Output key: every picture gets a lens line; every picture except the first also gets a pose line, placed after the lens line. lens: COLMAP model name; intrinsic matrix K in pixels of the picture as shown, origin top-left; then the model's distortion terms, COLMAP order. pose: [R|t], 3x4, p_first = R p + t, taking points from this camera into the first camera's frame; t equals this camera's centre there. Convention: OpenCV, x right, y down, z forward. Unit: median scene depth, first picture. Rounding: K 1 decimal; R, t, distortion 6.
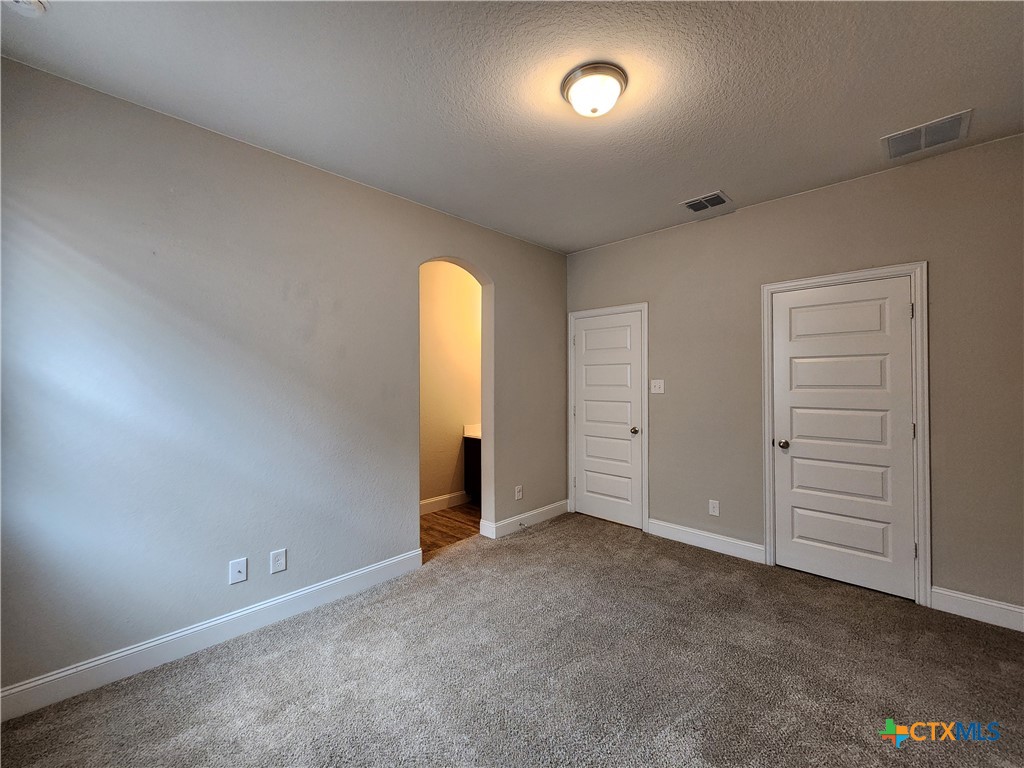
lens RADIAL K [[418.8, 0, 519.6], [0, 418.8, 376.2], [0, 0, 1]] dist [0.004579, -0.002949]
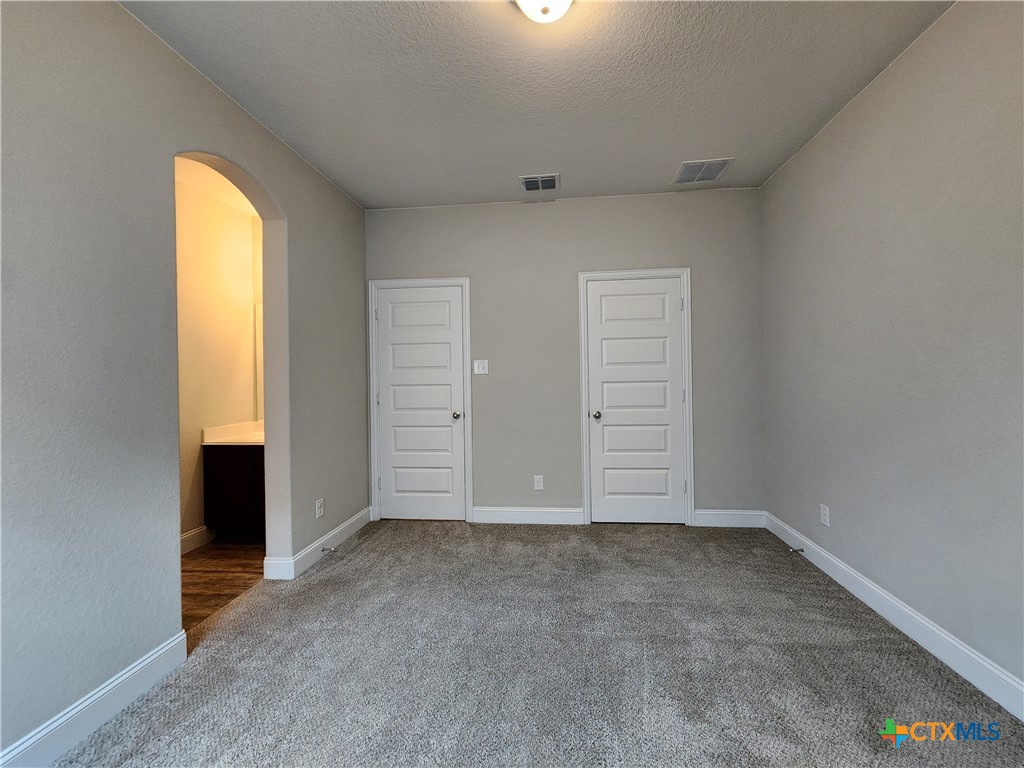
lens RADIAL K [[418.8, 0, 516.9], [0, 418.8, 376.8], [0, 0, 1]] dist [0.004579, -0.002949]
pose [[0.782508, -0.008559, 0.622581, -0.240433], [0.005867, 0.999962, 0.006372, 0.049444], [-0.622612, -0.001333, 0.782529, 0.242776]]
